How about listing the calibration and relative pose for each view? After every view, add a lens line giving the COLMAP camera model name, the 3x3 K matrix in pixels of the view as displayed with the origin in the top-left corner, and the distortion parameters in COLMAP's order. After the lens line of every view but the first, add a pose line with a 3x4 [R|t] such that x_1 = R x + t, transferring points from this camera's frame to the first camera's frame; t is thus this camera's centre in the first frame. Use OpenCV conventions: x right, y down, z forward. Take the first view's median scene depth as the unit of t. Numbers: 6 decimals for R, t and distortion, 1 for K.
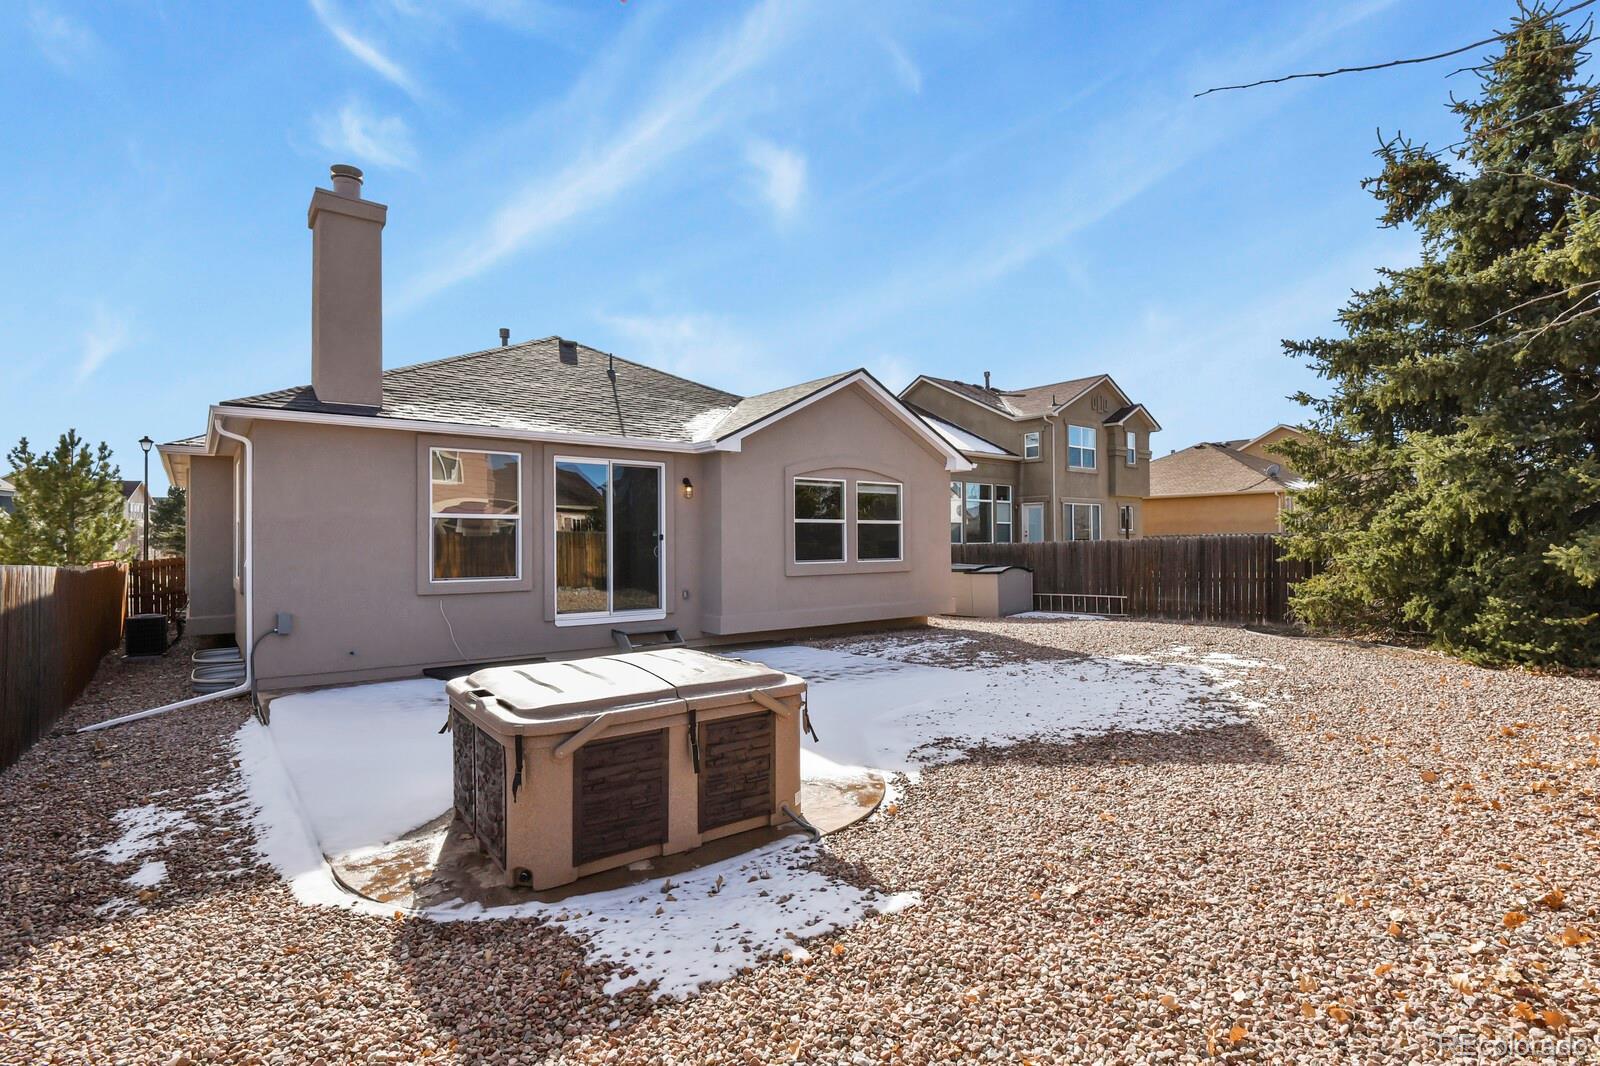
lens RADIAL K [[783.0, 0, 807.6], [0, 783.0, 534.9], [0, 0, 1]] dist [-0.002545, -0.005682]
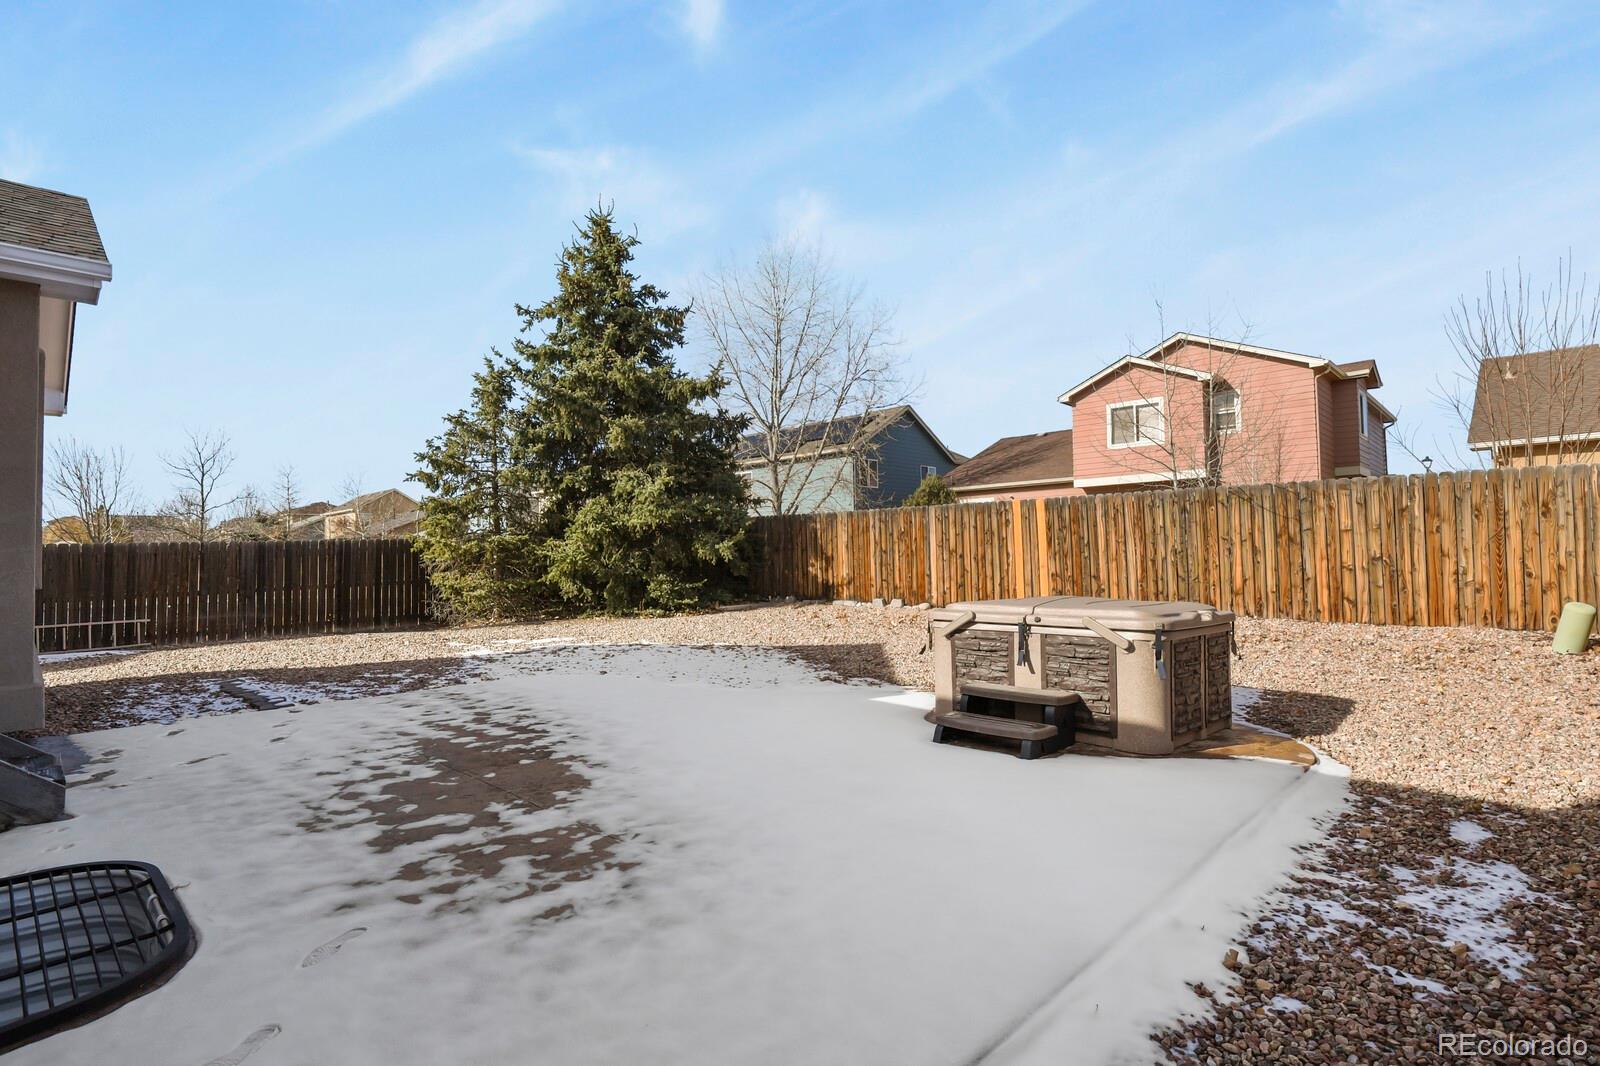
lens RADIAL K [[783.0, 0, 807.6], [0, 783.0, 534.9], [0, 0, 1]] dist [-0.002545, -0.005682]
pose [[-0.141883, 0.041034, 0.989033, -1.299423], [0.009271, 0.999152, -0.040124, 0.104870], [-0.989840, 0.003477, -0.142143, 1.491773]]
